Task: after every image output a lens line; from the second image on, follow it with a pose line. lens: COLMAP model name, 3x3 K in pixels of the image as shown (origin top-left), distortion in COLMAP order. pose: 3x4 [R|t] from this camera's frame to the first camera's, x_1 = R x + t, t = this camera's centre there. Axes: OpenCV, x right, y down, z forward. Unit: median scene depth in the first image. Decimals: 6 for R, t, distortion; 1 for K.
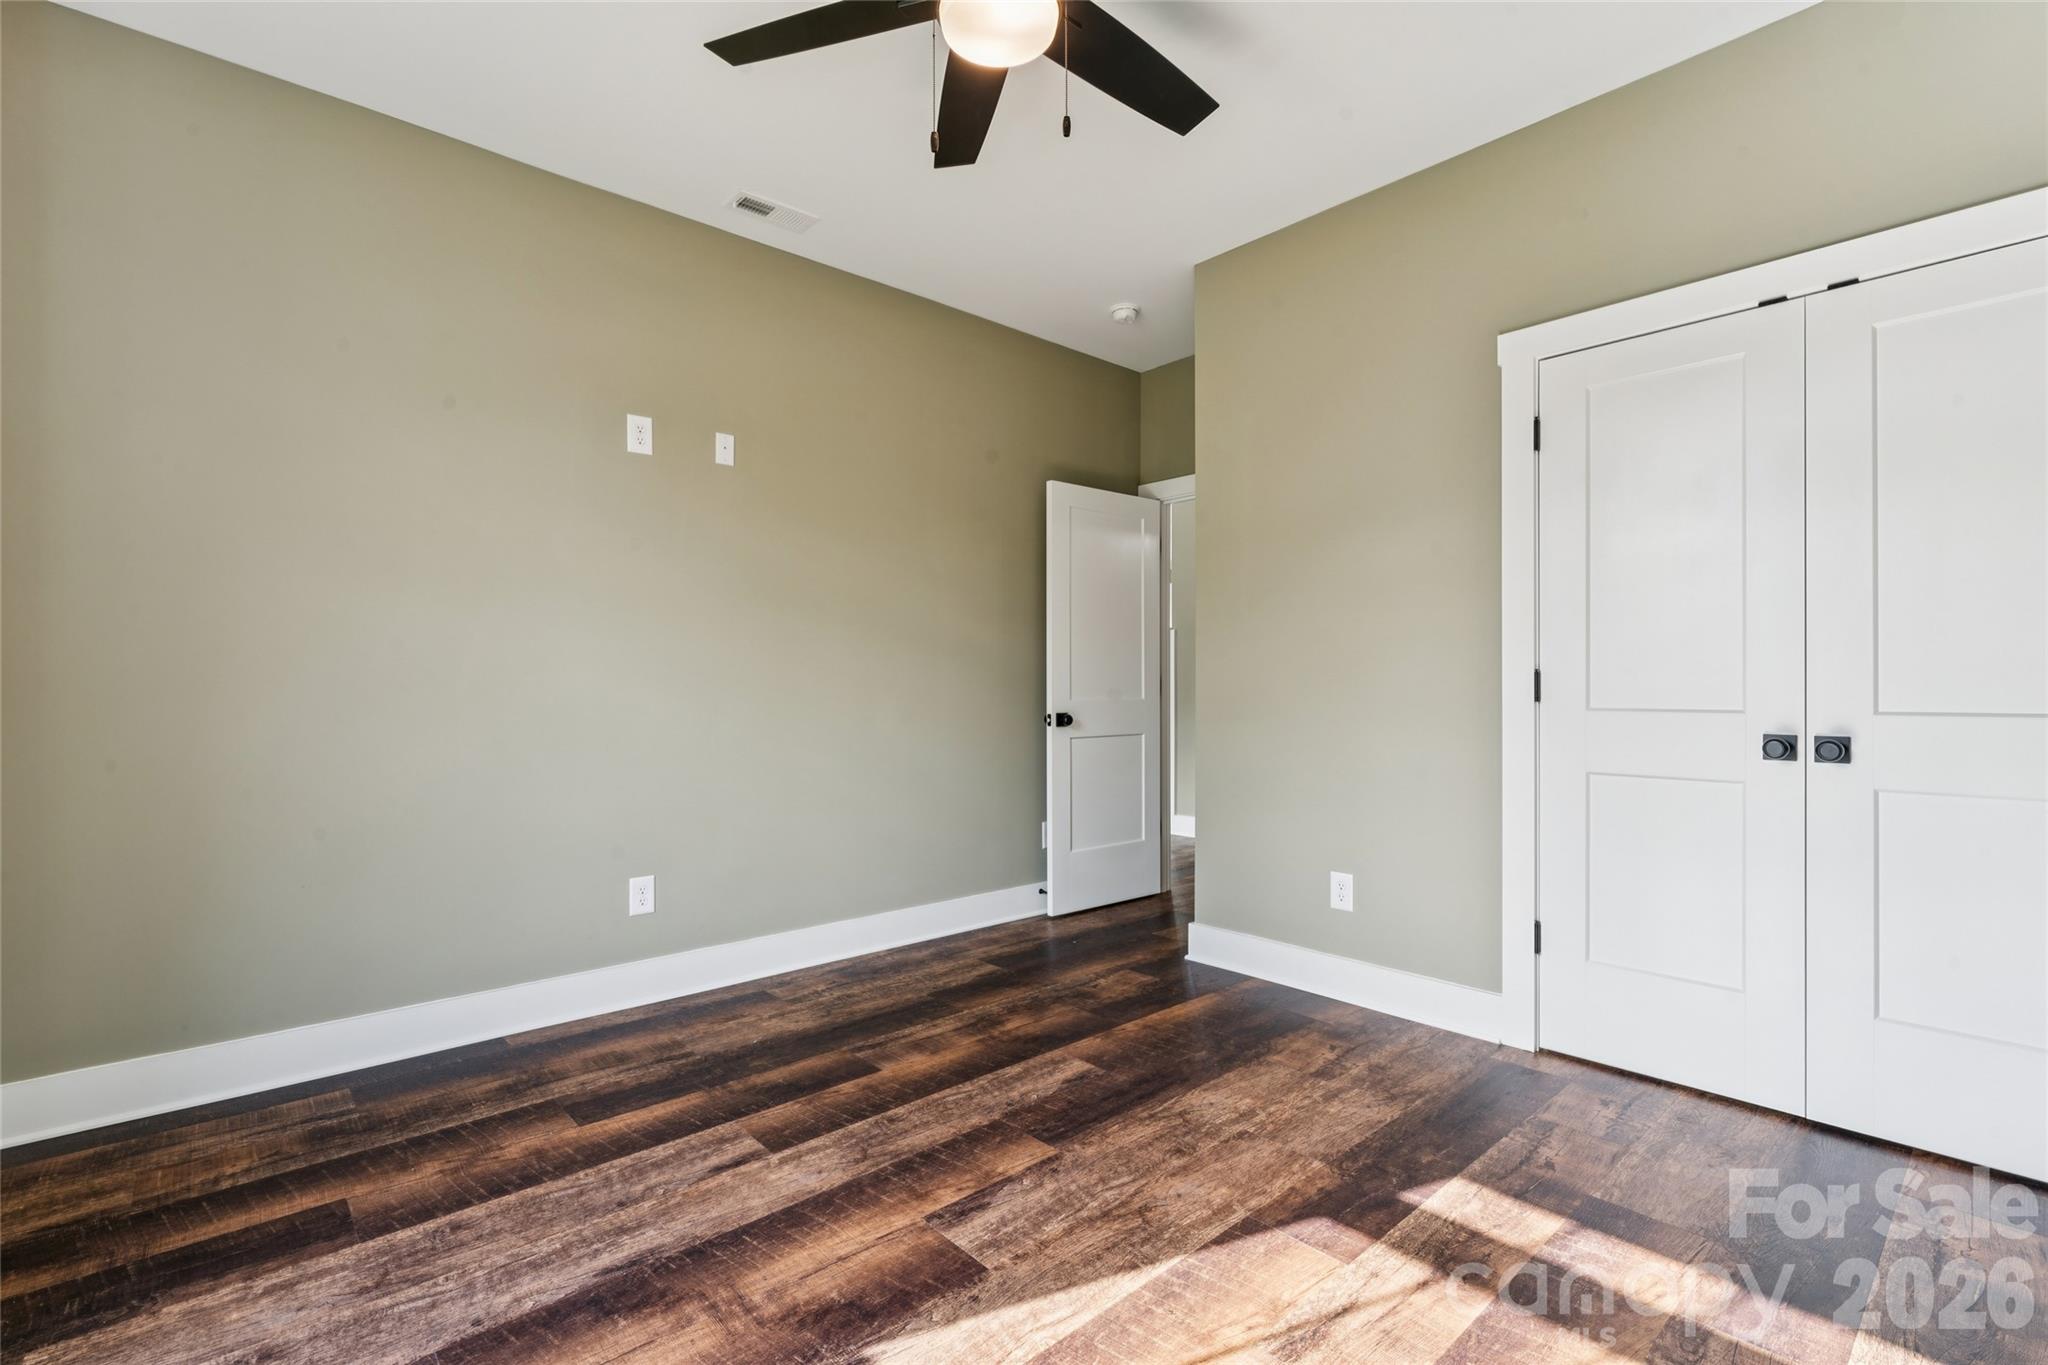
lens RADIAL K [[923.1, 0, 1026.9], [0, 923.1, 686.5], [0, 0, 1]] dist [-0.002111, 0.001831]
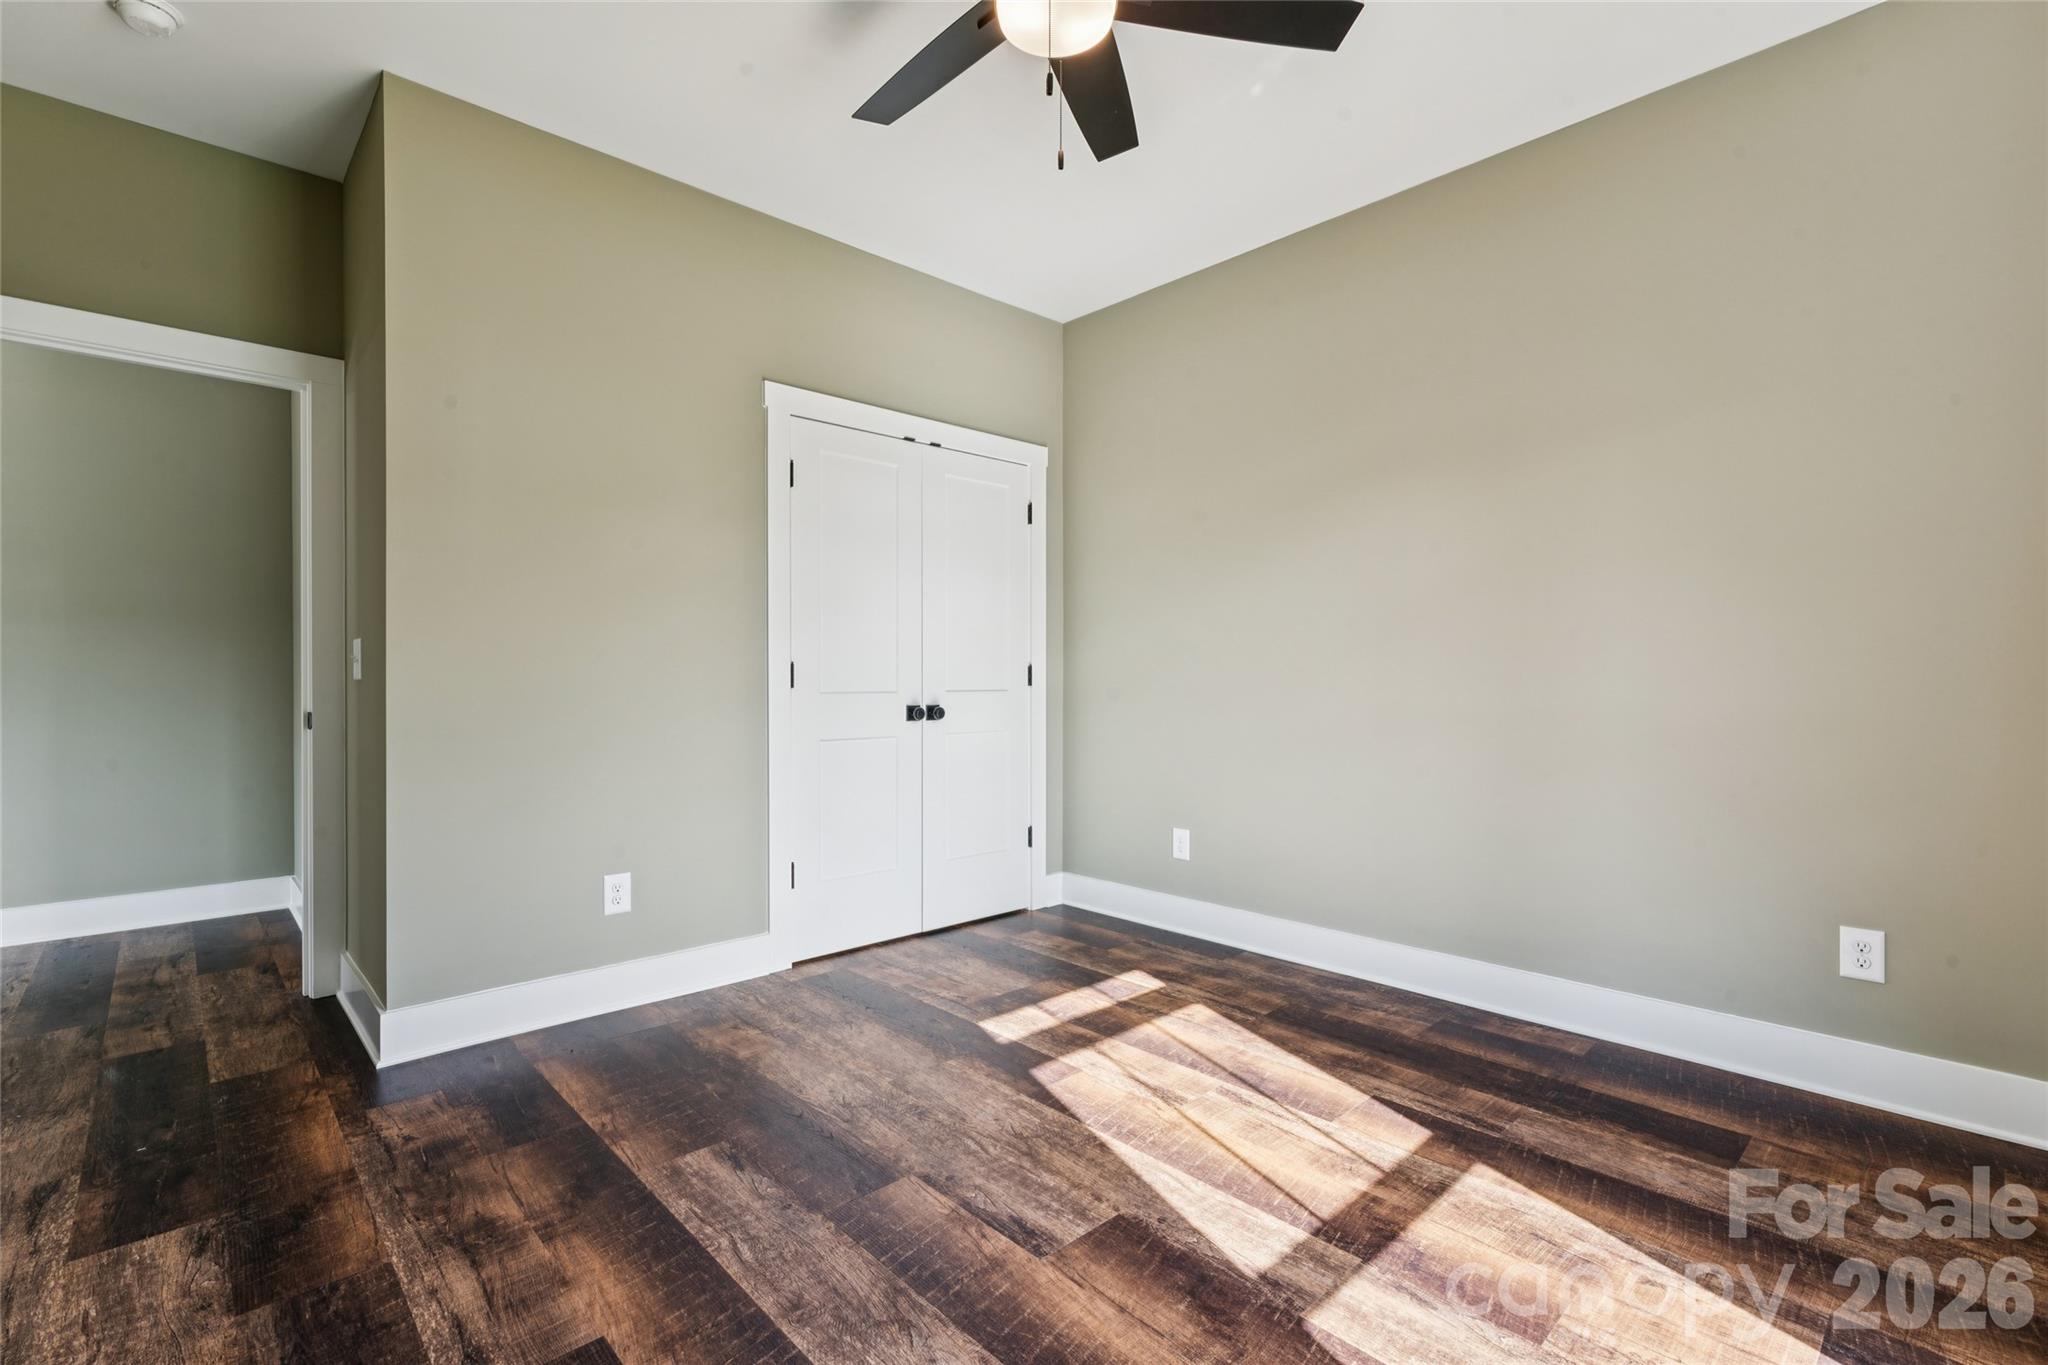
lens RADIAL K [[923.1, 0, 1010.6], [0, 923.1, 690.9], [0, 0, 1]] dist [-0.002111, 0.001831]
pose [[-0.015244, -0.013498, 0.999793, -0.868248], [-0.002959, 0.999905, 0.013454, 0.003460], [-0.999879, -0.002754, -0.015282, 0.893915]]
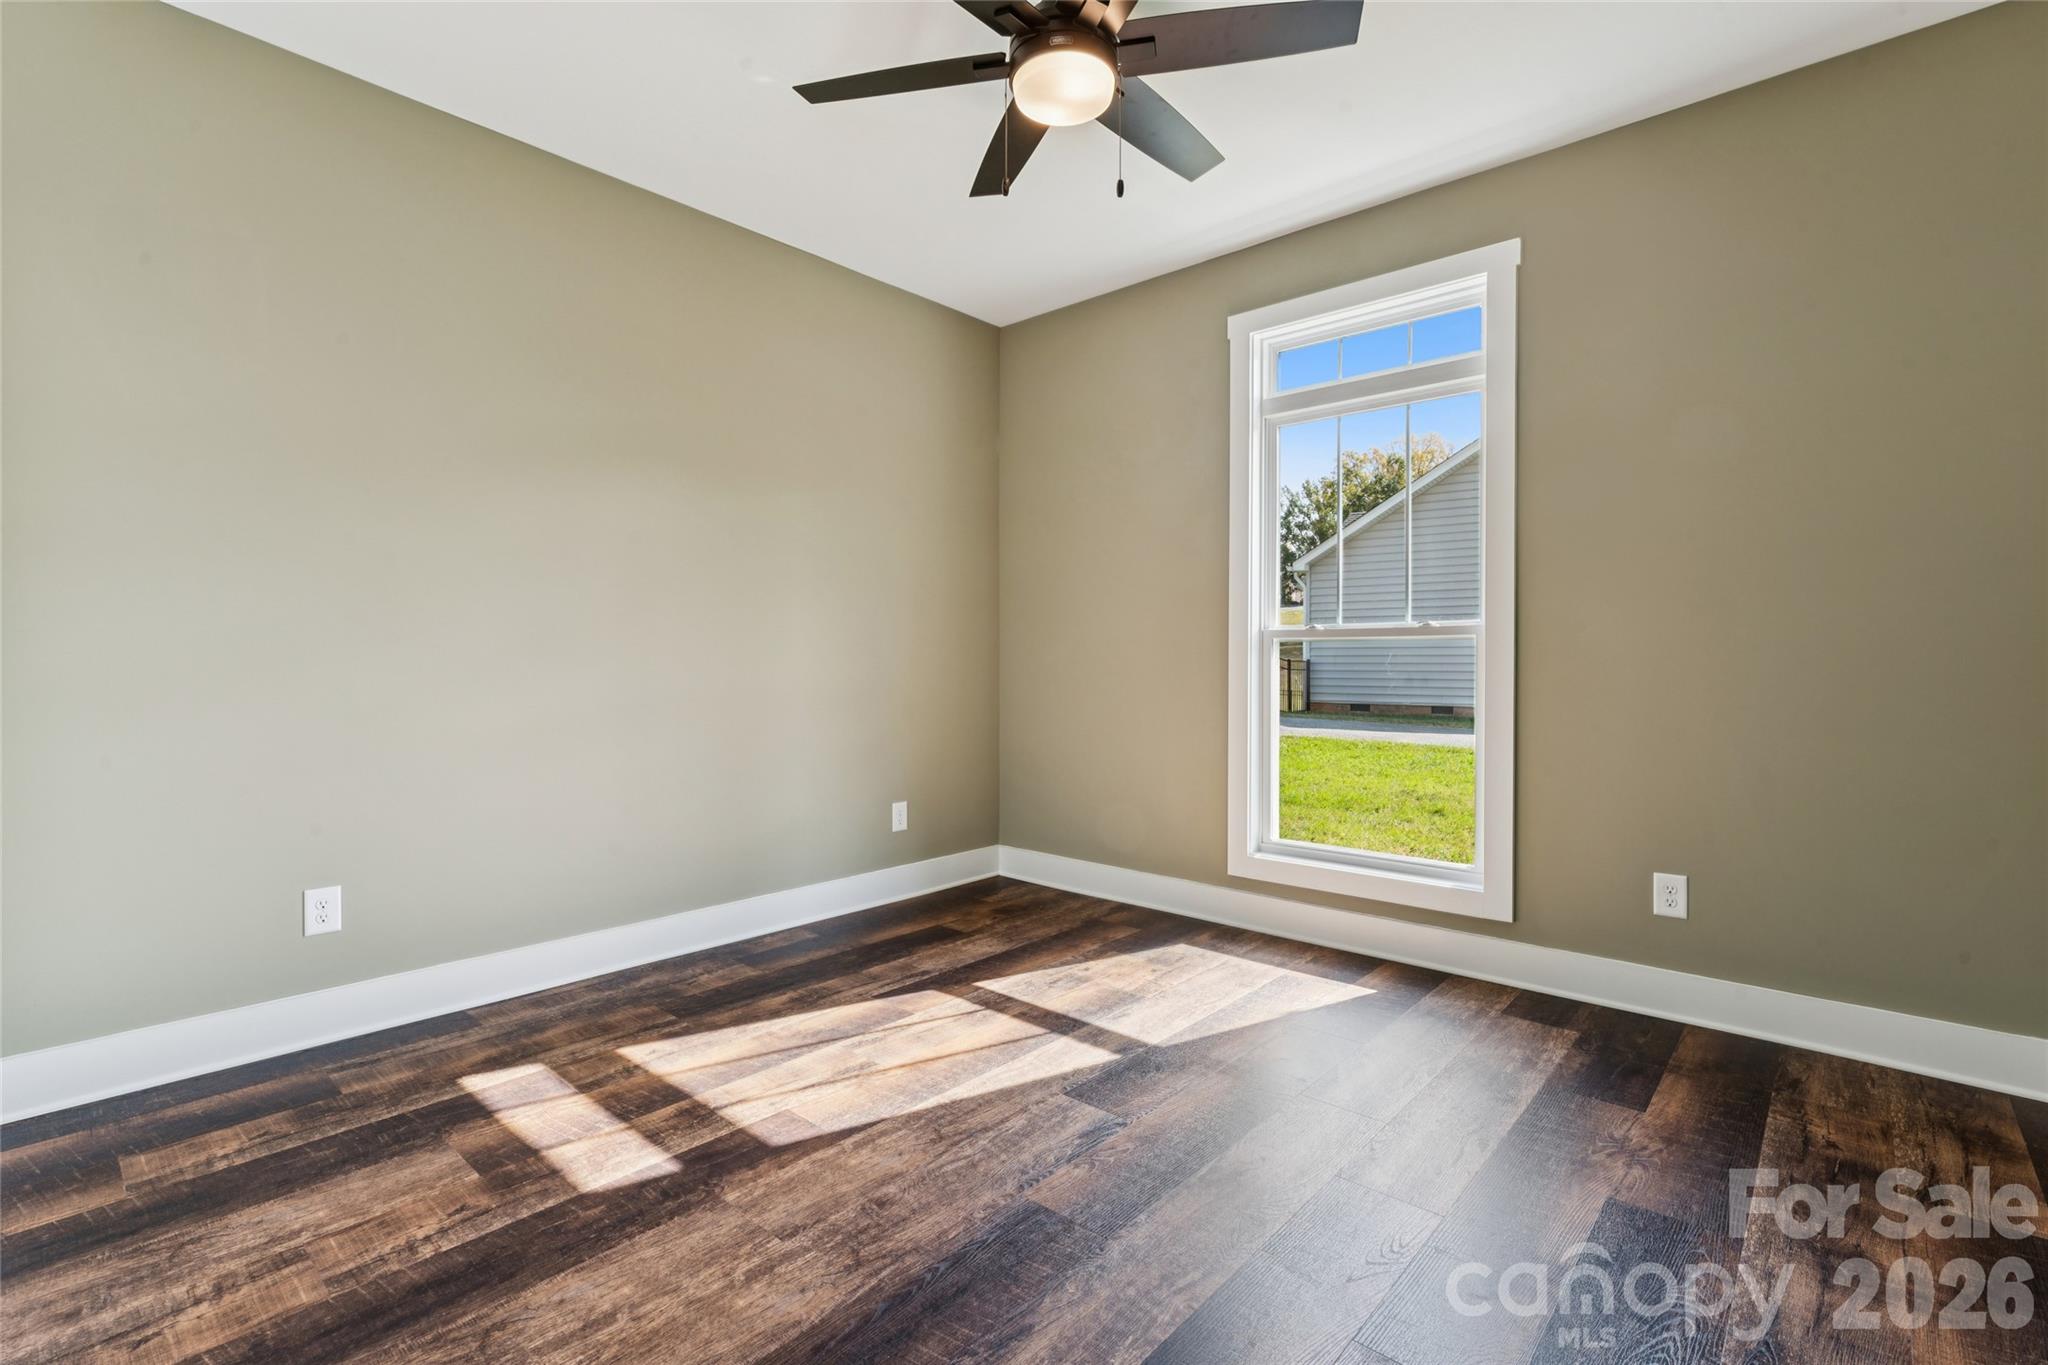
lens RADIAL K [[923.1, 0, 1029.9], [0, 923.1, 680.3], [0, 0, 1]] dist [-0.002111, 0.001831]
pose [[-0.993724, 0.002559, -0.111827, 0.120190], [0.000693, 0.999860, 0.016727, 0.004714], [0.111854, 0.016544, -0.993587, 1.811182]]
